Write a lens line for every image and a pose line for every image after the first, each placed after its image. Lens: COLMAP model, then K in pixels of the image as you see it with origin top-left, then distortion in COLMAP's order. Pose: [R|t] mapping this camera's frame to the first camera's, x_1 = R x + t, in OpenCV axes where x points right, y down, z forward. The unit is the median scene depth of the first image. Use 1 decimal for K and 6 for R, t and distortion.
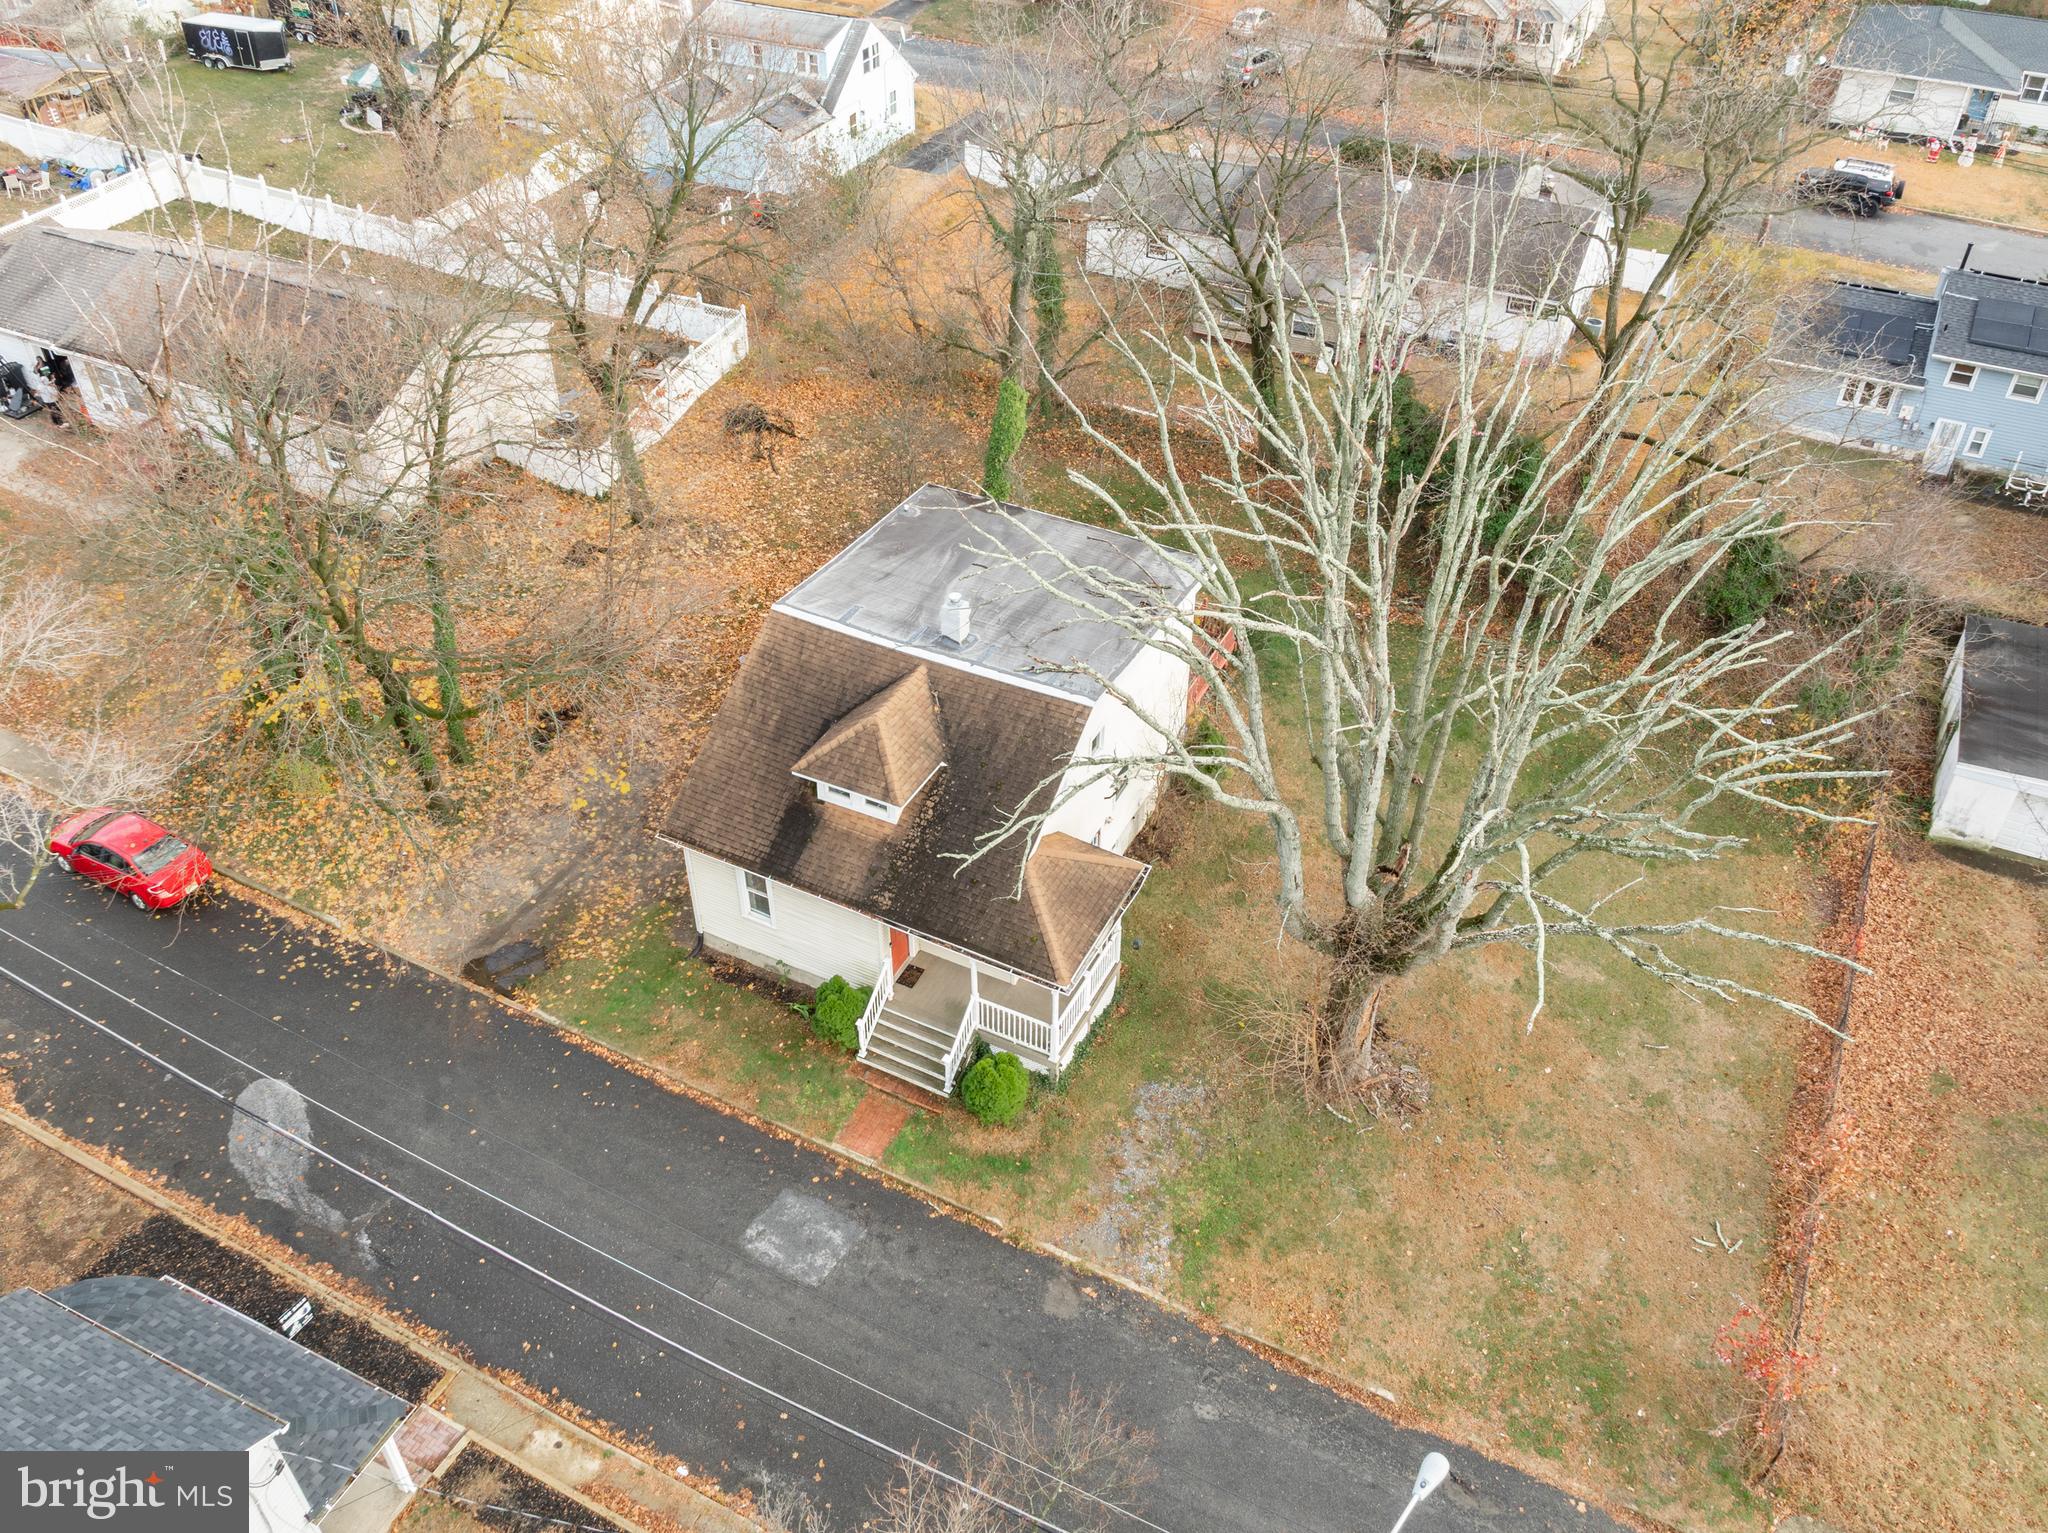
lens RADIAL K [[1672.8, 0, 1024.0], [0, 1672.8, 766.5], [0, 0, 1]] dist [-0.005407, -0.005774]
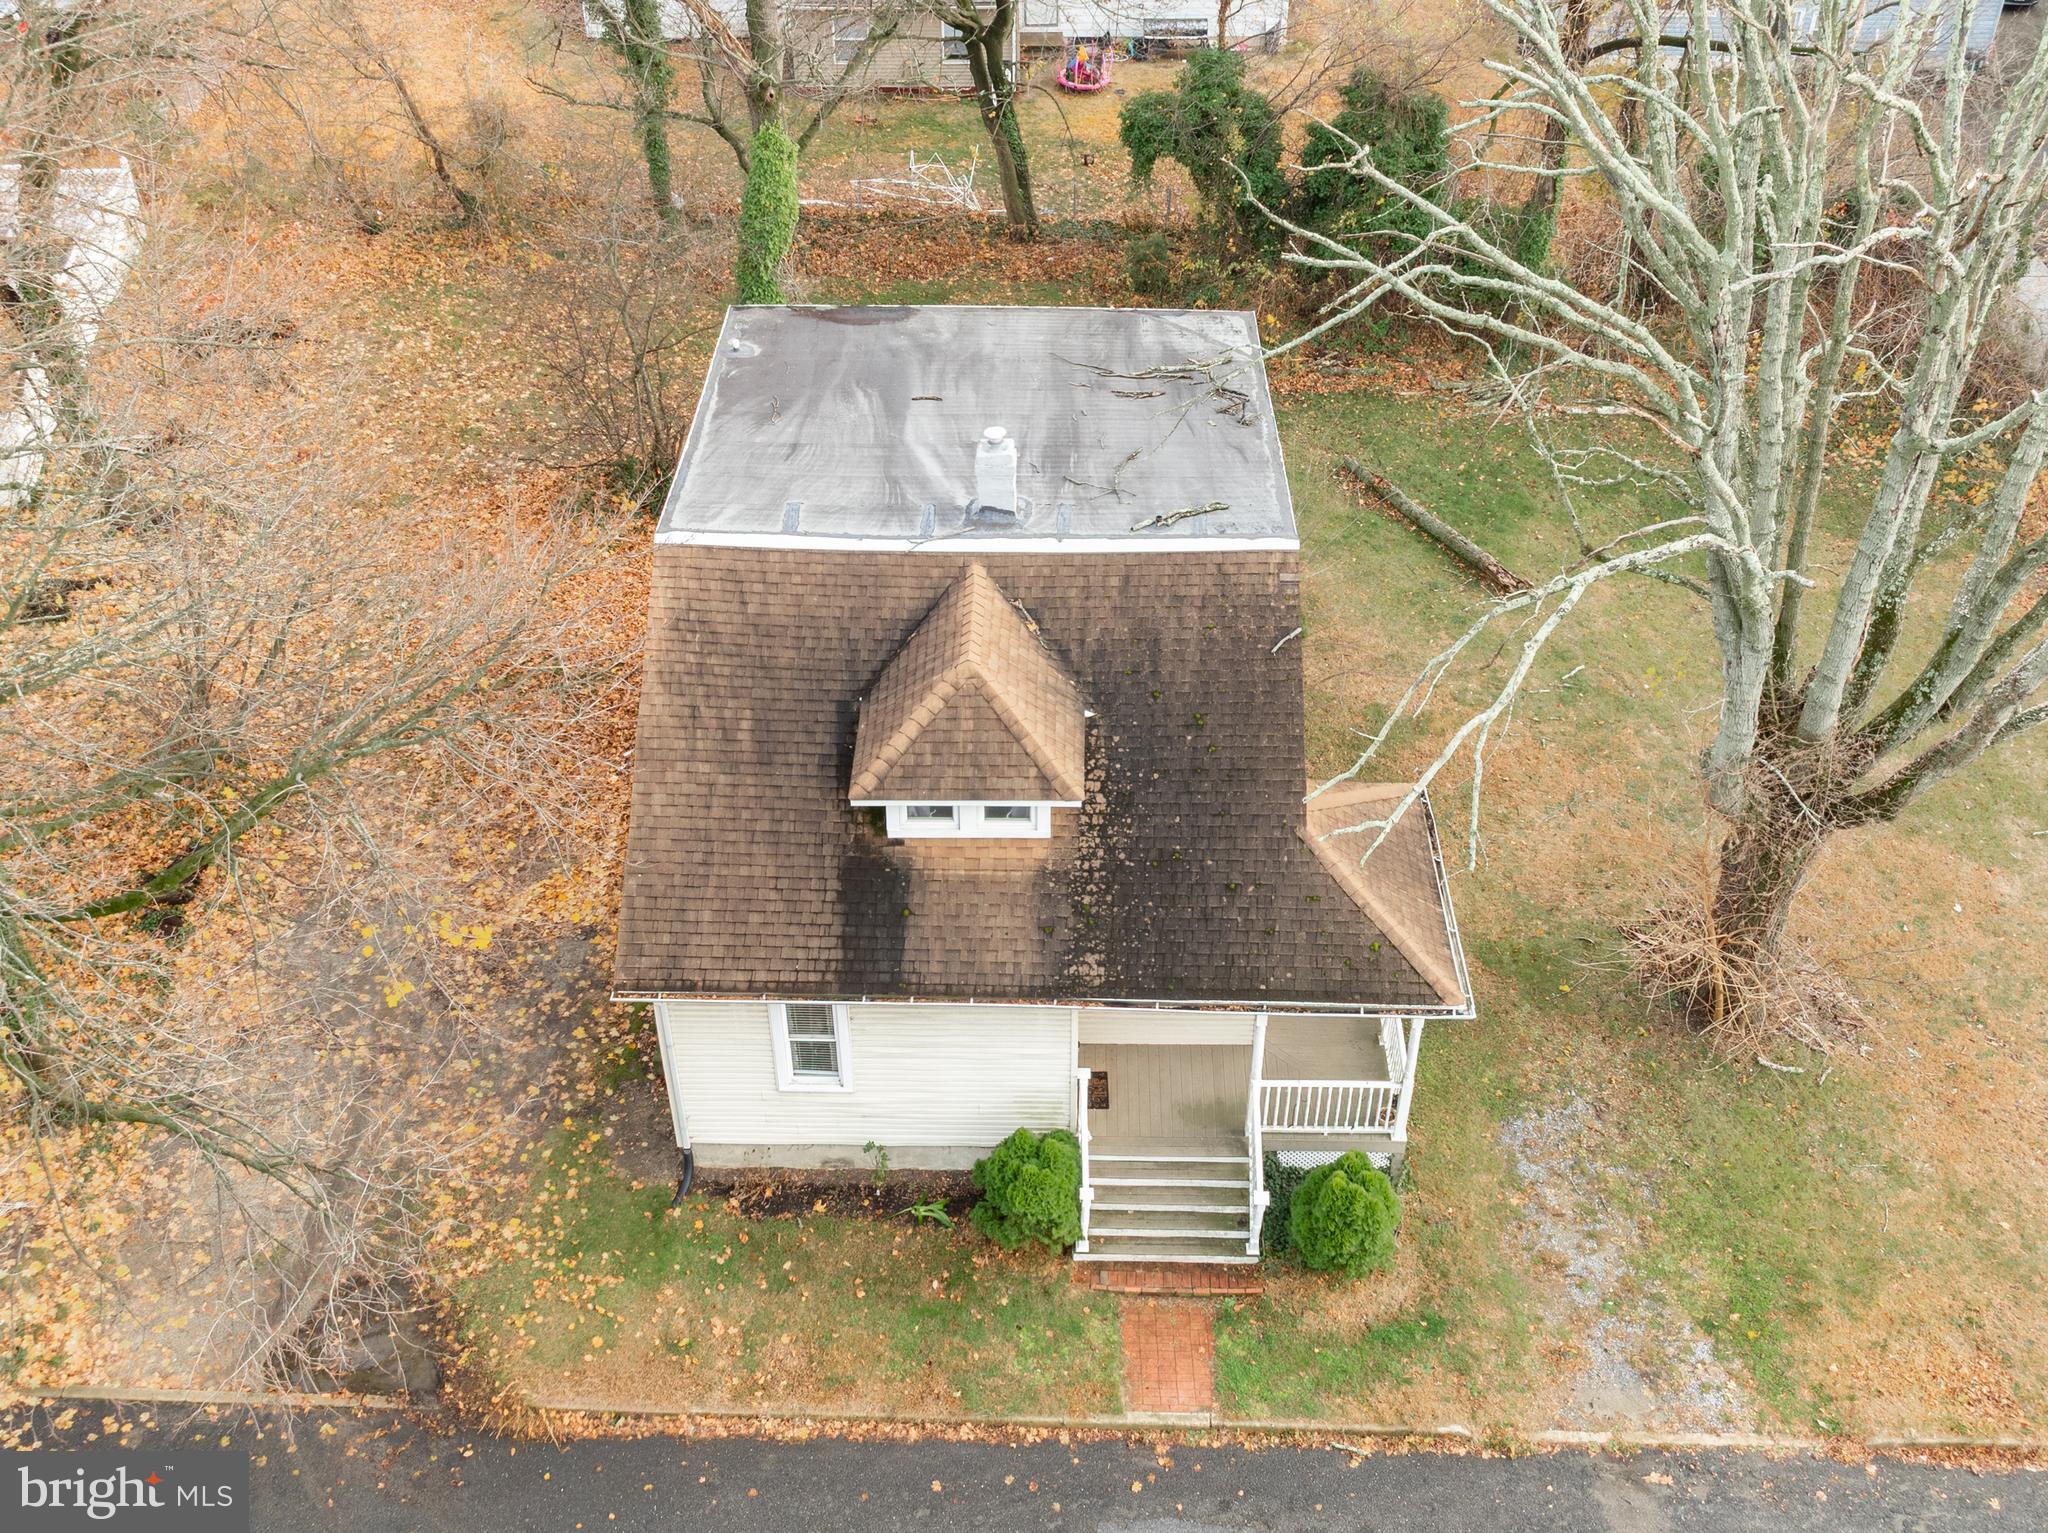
lens RADIAL K [[2105.4, 0, 1049.2], [0, 2105.4, 724.2], [0, 0, 1]] dist [-0.012491, -0.014689]
pose [[0.896613, -0.275777, 0.346457, -0.310783], [0.279719, 0.959262, 0.039666, -0.030198], [-0.343282, 0.061346, 0.937227, 0.329558]]
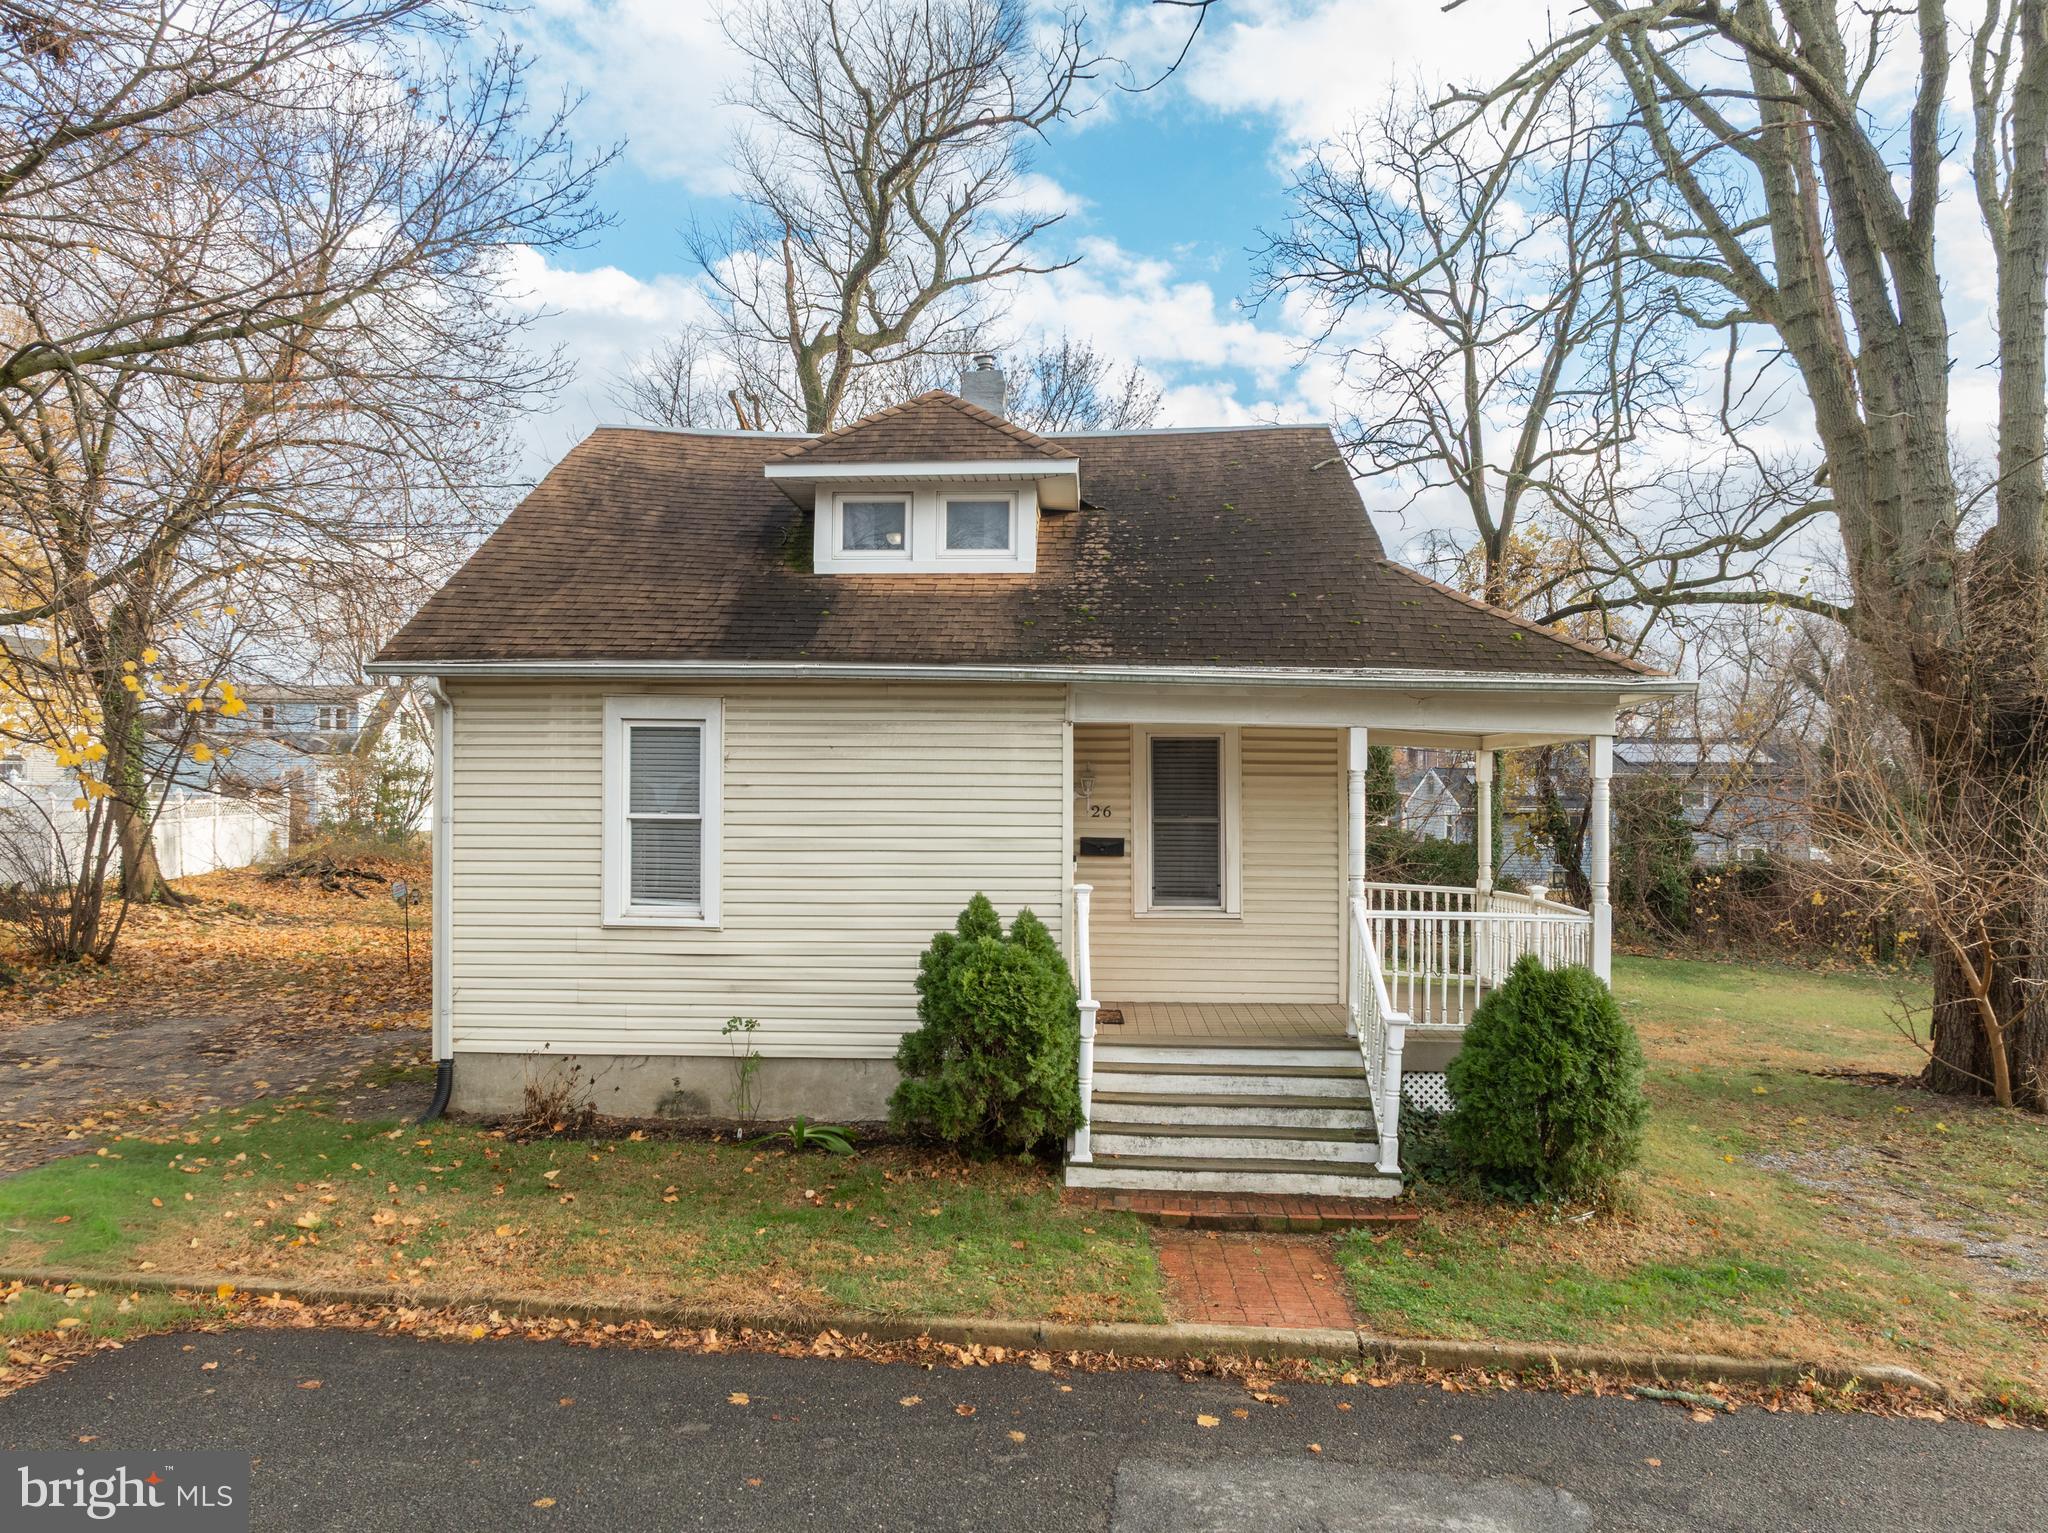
lens RADIAL K [[1435.8, 0, 1024.0], [0, 1435.8, 766.5], [0, 0, 1]] dist [-0.030833, 0.025746]
pose [[0.909536, 0.013111, 0.415419, -0.224684], [0.261476, 0.758876, -0.596437, 0.280086], [-0.323072, 0.651103, 0.686797, 0.781622]]
